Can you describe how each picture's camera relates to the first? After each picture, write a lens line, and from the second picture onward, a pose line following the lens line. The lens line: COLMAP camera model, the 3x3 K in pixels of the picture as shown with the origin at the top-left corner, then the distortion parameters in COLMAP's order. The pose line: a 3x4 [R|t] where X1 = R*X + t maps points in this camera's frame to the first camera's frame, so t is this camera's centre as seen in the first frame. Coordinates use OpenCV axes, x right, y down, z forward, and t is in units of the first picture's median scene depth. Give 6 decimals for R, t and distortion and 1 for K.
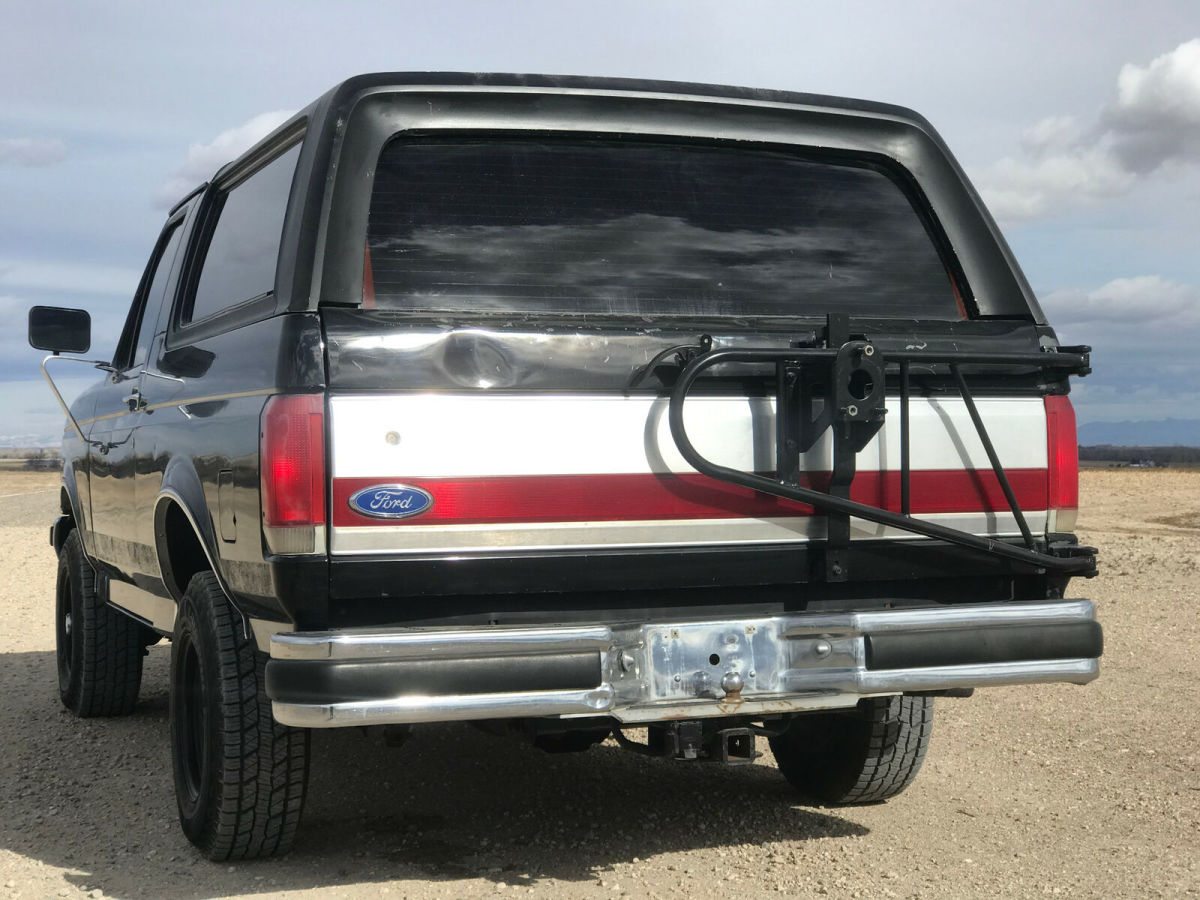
lens RADIAL K [[1956.5, 0, 582.5], [0, 1956.5, 456.4], [0, 0, 1]] dist [0.021603, 0.000000]
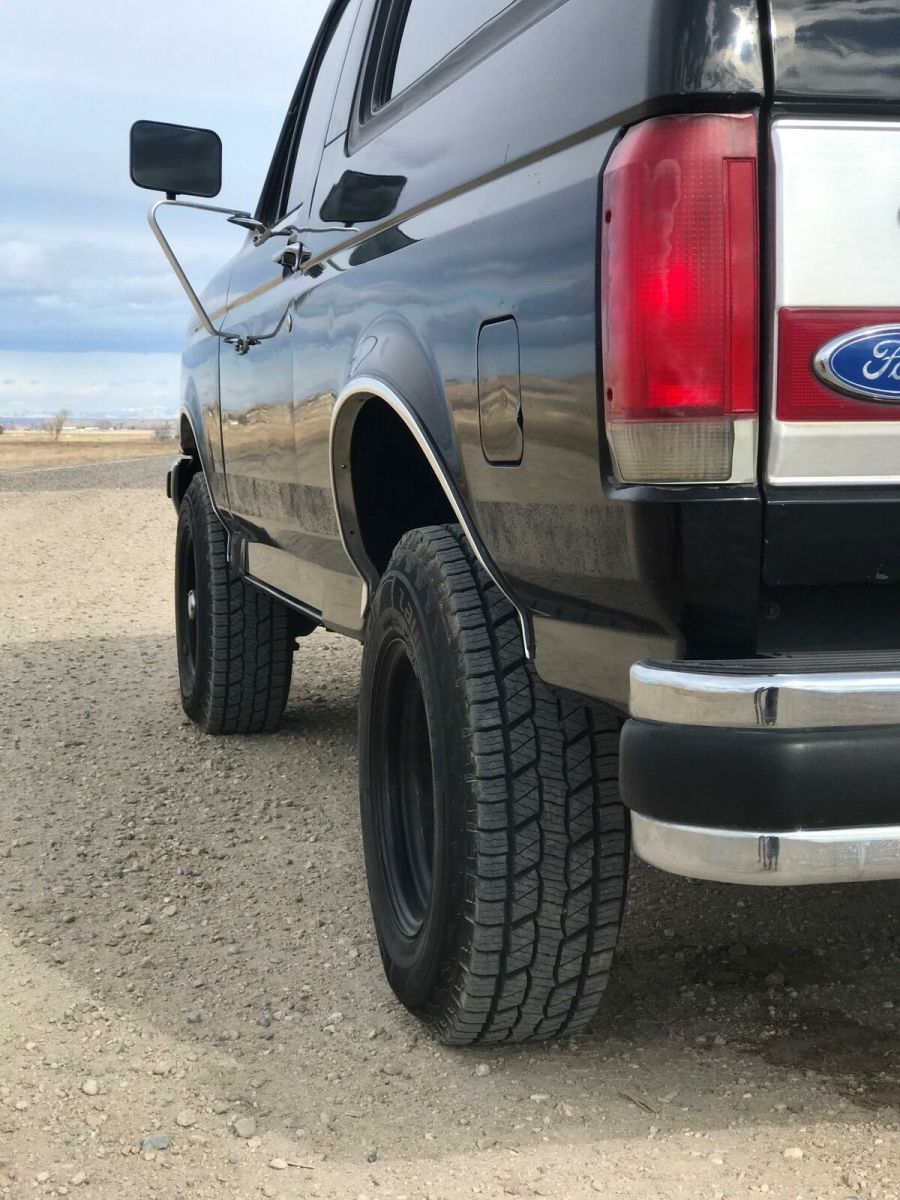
lens RADIAL K [[1956.5, 0, 384.2], [0, 1956.5, 587.4], [0, 0, 1]] dist [0.021603, 0.000000]
pose [[0.987368, 0.014026, -0.157825, -0.121822], [-0.001173, 0.996694, 0.081237, 0.031687], [0.158442, -0.080026, 0.984120, 0.468369]]
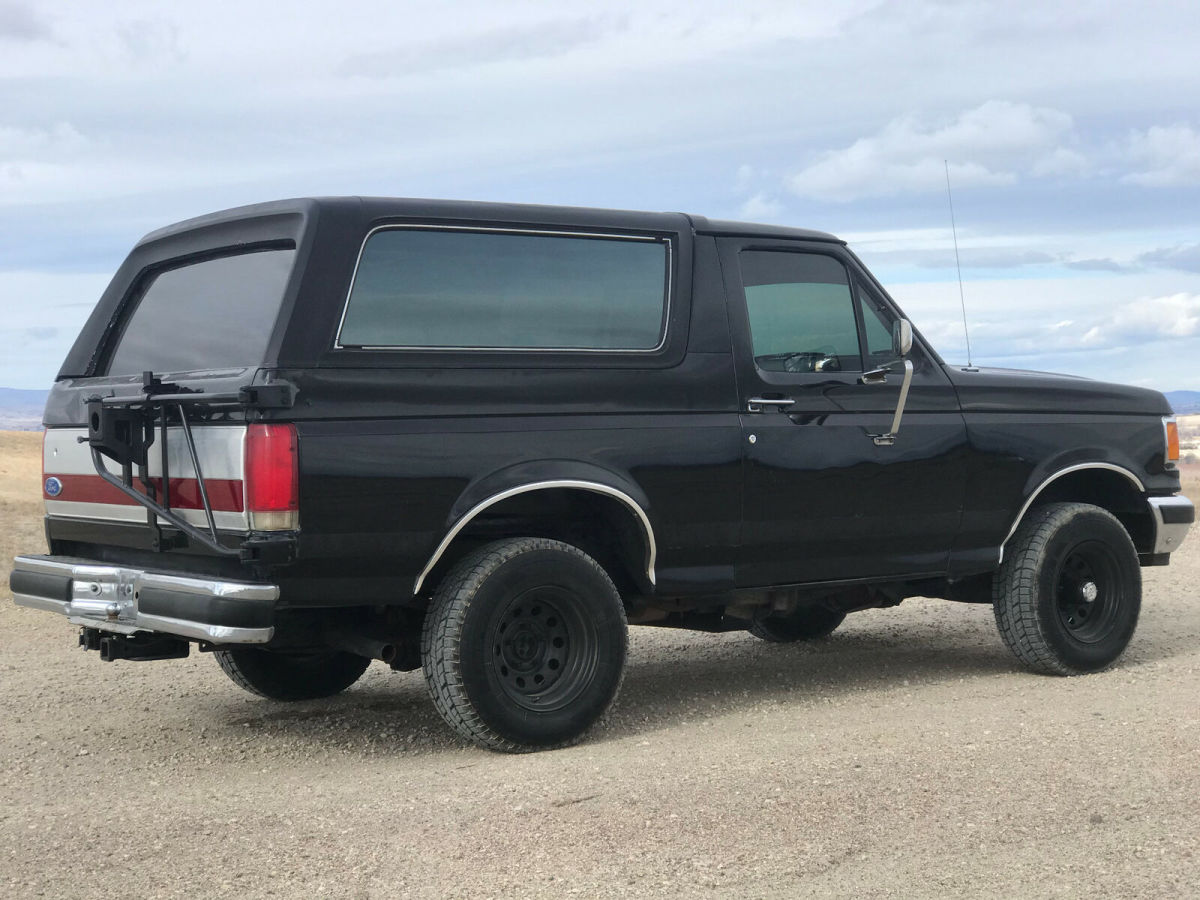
lens RADIAL K [[1956.5, 0, 601.9], [0, 1956.5, 442.7], [0, 0, 1]] dist [0.021603, 0.000000]
pose [[0.268037, 0.015777, -0.963279, 1.536645], [0.009737, 0.999770, 0.019084, -0.040711], [0.963359, -0.014494, 0.267822, 0.867008]]
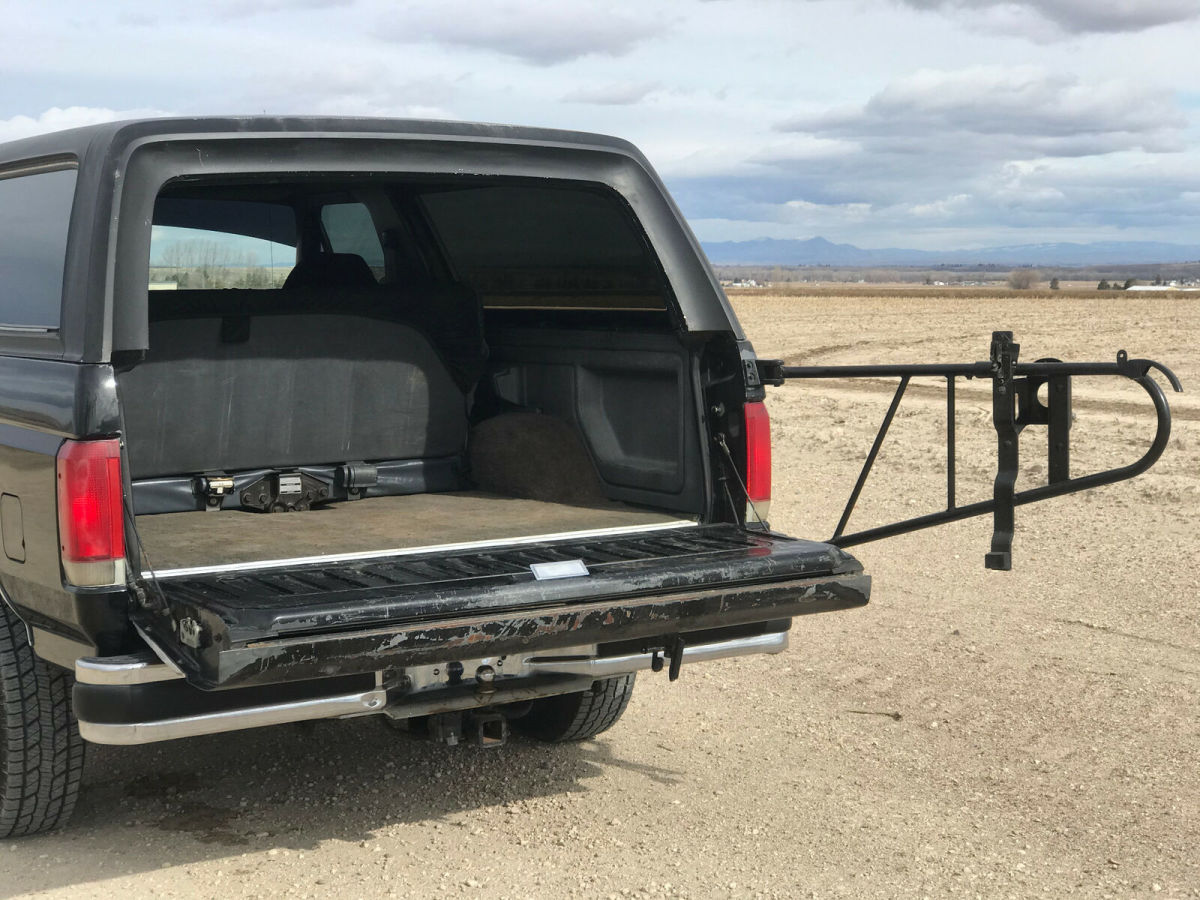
lens RADIAL K [[1956.5, 0, 613.9], [0, 1956.5, 478.3], [0, 0, 1]] dist [0.021603, 0.000000]
pose [[0.977641, -0.021601, 0.209171, -0.077554], [-0.000010, 0.994705, 0.102769, -0.103358], [-0.210283, -0.100473, 0.972464, -0.100253]]
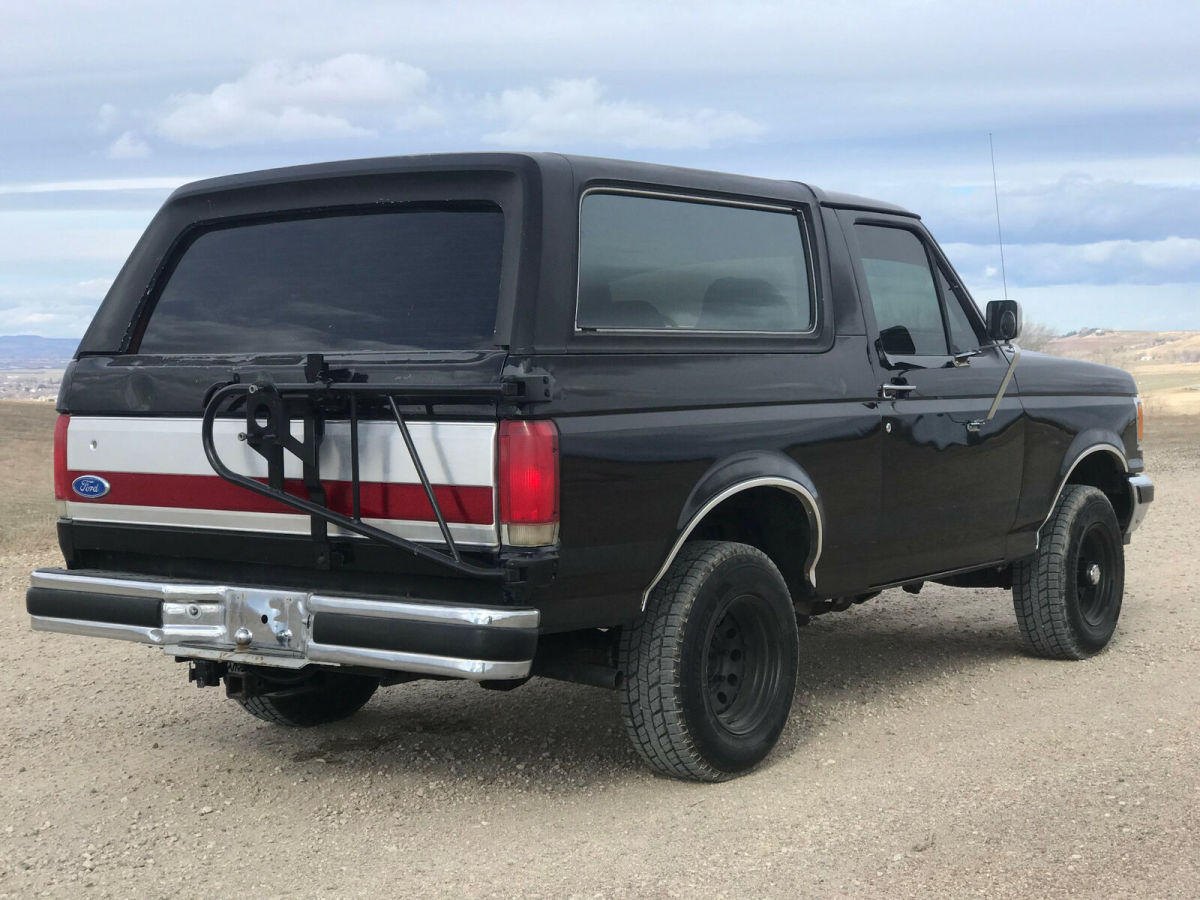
lens RADIAL K [[1956.5, 0, 595.7], [0, 1956.5, 451.8], [0, 0, 1]] dist [0.021603, 0.000000]
pose [[0.550515, 0.043209, -0.833706, 1.174516], [0.001283, 0.998615, 0.052604, -0.070656], [0.834824, -0.030029, 0.549697, 0.432150]]
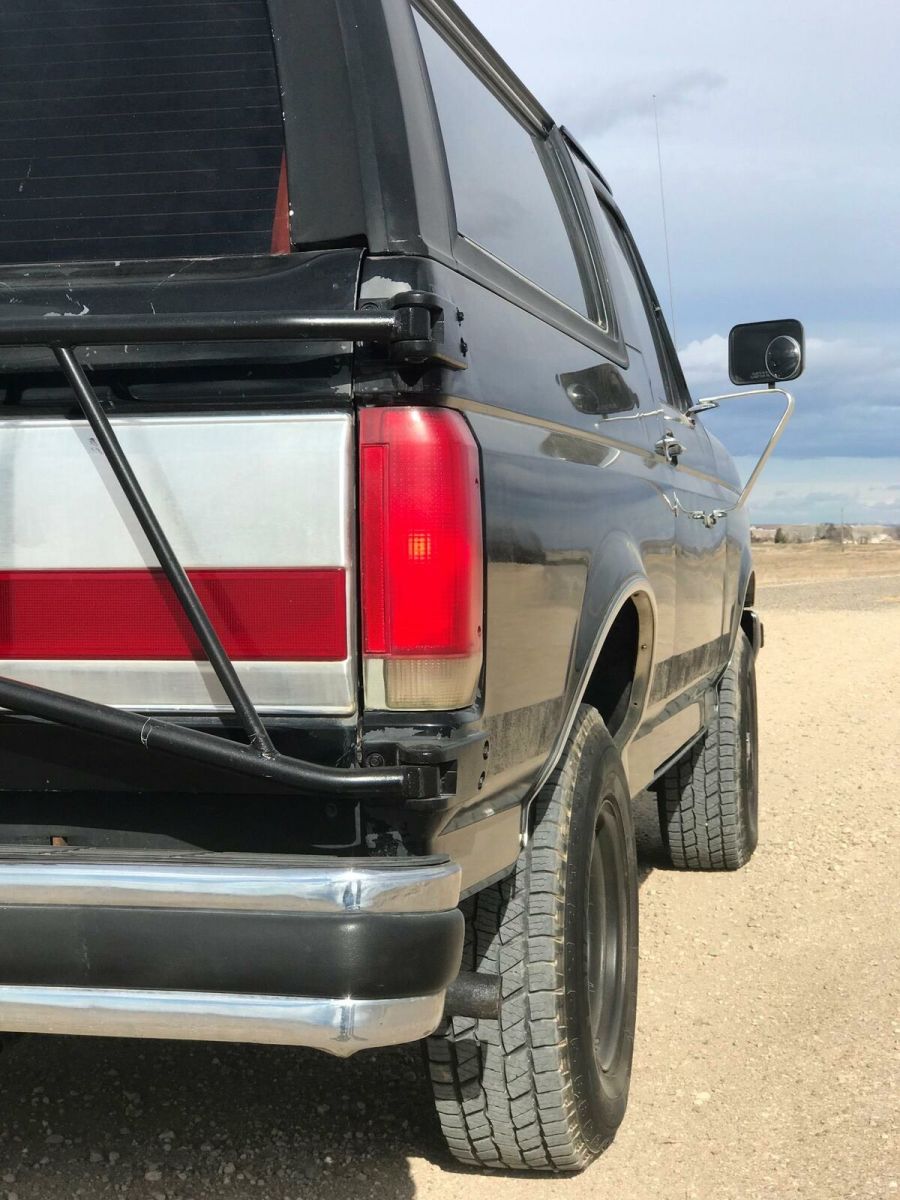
lens RADIAL K [[1956.5, 0, 455.9], [0, 1956.5, 599.6], [0, 0, 1]] dist [0.021603, 0.000000]
pose [[0.835947, 0.014665, -0.548614, 0.499813], [0.001986, 0.999556, 0.029745, 0.000167], [0.548807, -0.025955, 0.835546, 0.623463]]
